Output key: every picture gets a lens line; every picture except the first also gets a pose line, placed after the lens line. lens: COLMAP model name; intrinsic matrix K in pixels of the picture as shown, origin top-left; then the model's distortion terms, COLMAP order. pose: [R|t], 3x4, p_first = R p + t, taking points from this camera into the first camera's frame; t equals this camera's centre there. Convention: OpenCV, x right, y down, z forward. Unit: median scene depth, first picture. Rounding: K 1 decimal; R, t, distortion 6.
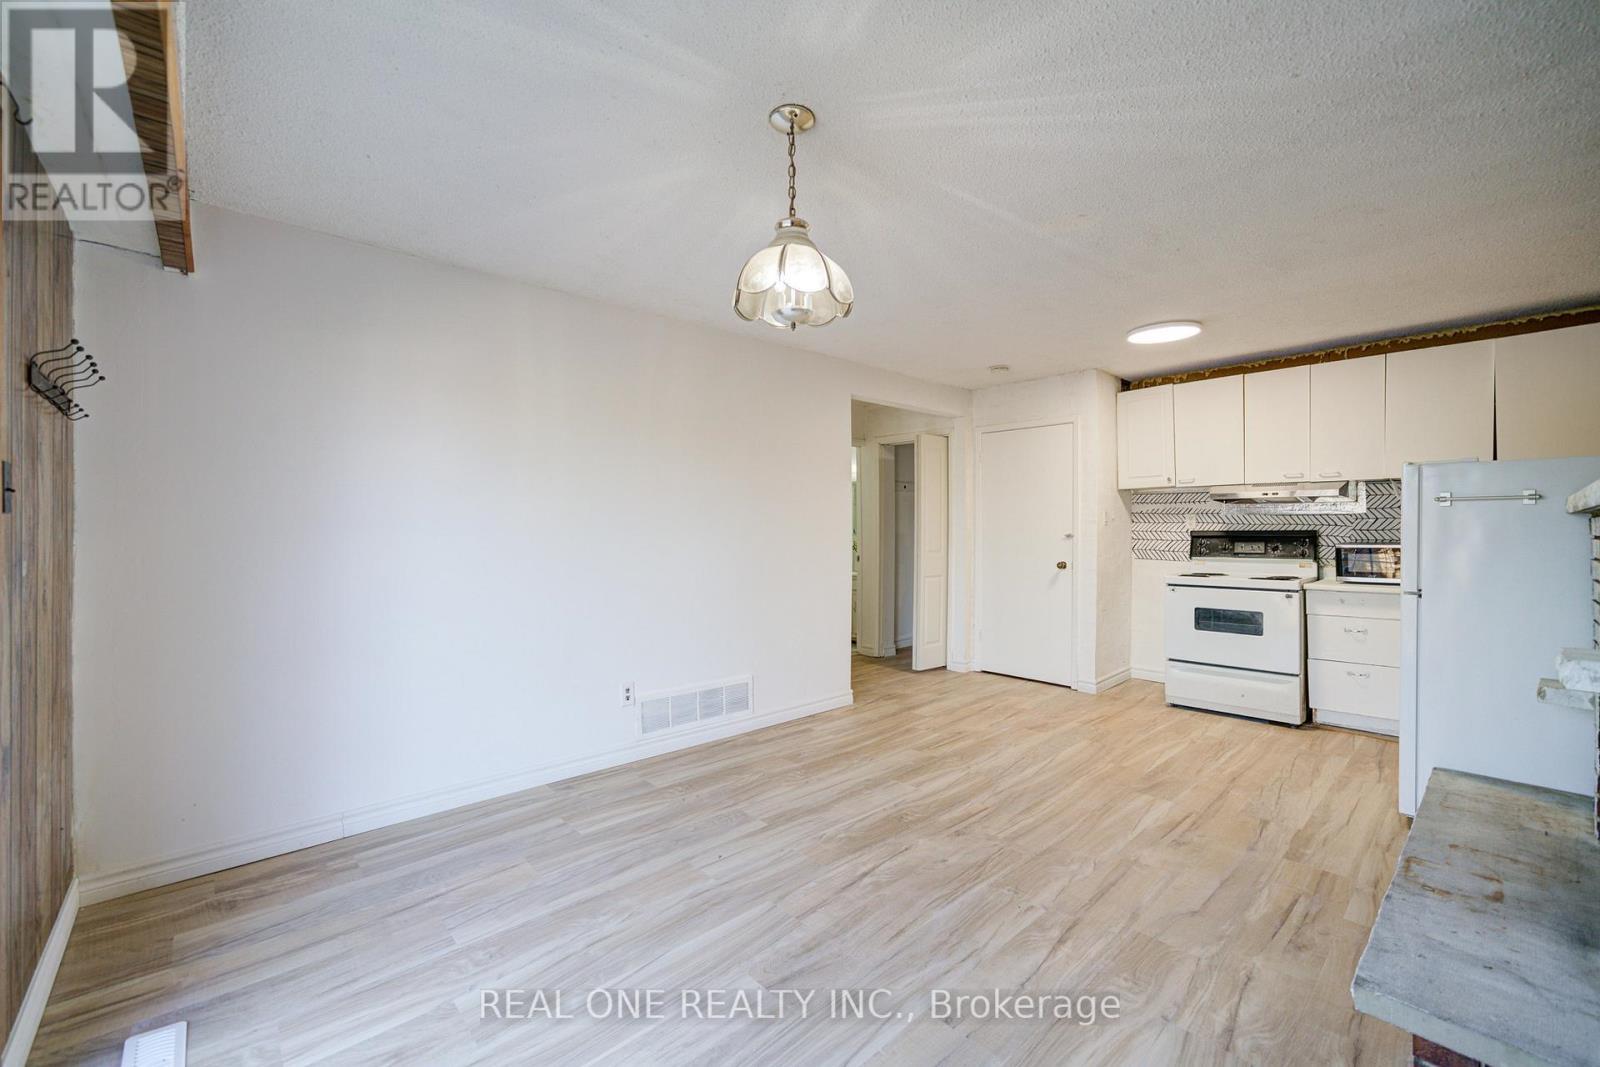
lens RADIAL K [[646.6, 0, 800.0], [0, 646.6, 533.5], [0, 0, 1]] dist [-0.038043, 0.027135]
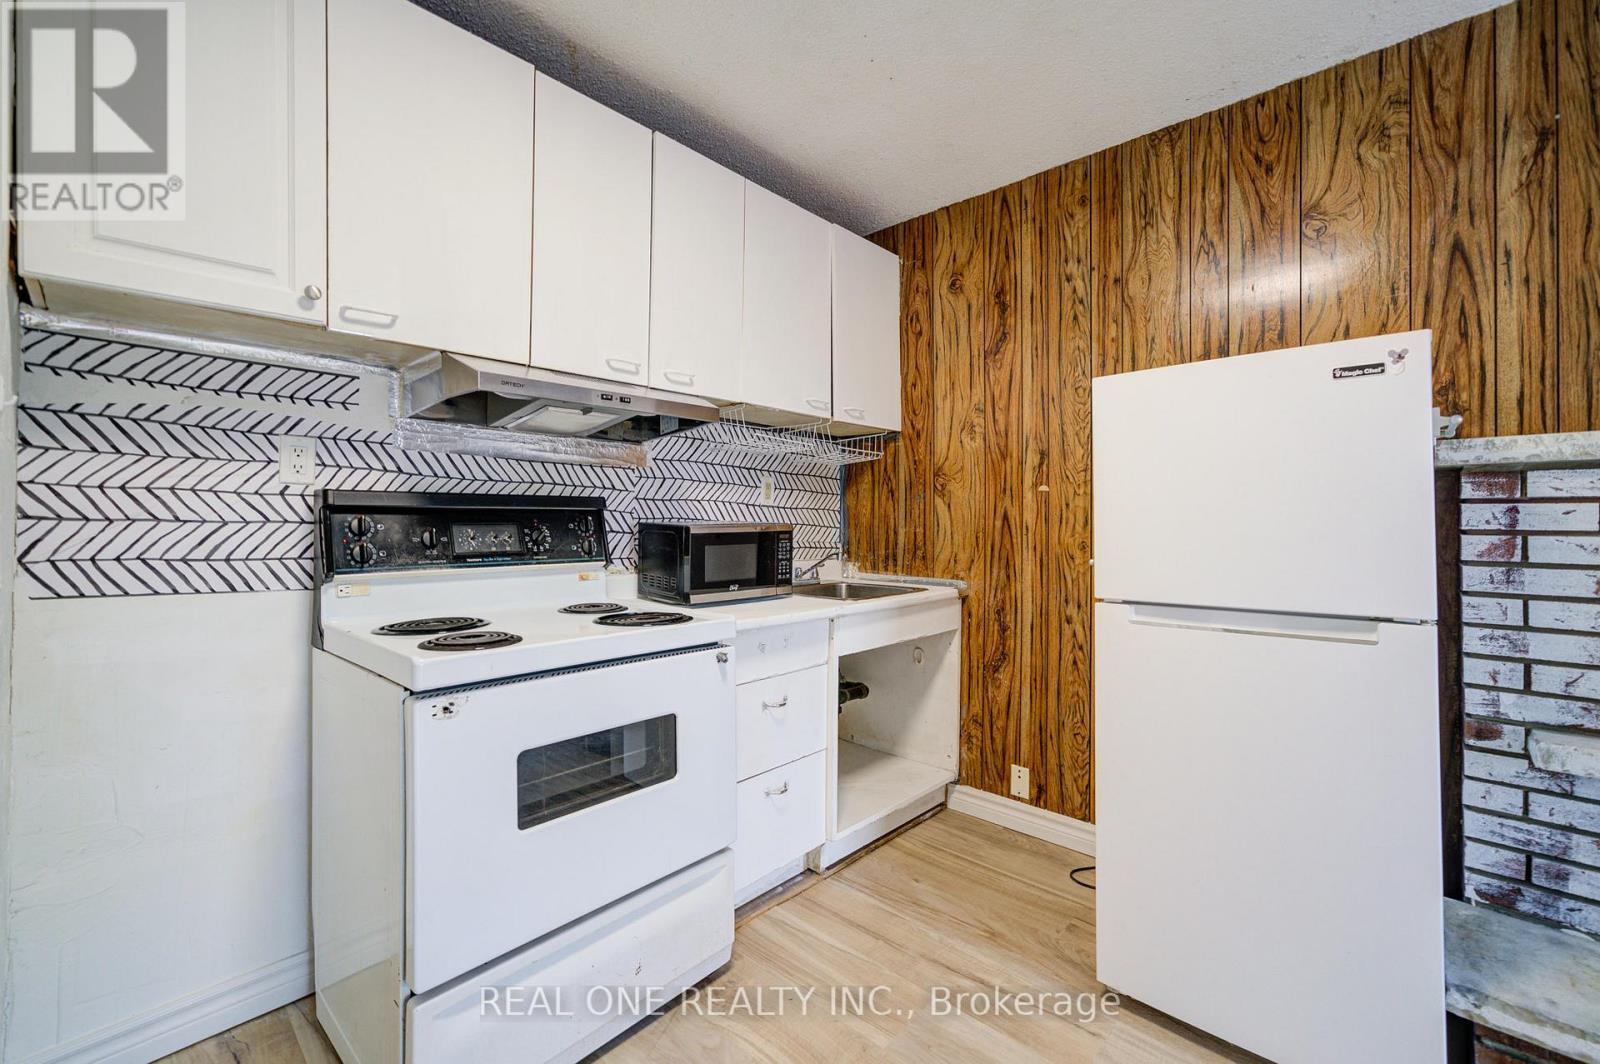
lens RADIAL K [[646.6, 0, 800.0], [0, 646.6, 532.0], [0, 0, 1]] dist [-0.038043, 0.027135]
pose [[-0.069164, -0.020062, 0.997404, 0.302506], [0.001601, 0.999794, 0.020221, 0.010561], [-0.997604, 0.002996, -0.069117, 0.832329]]
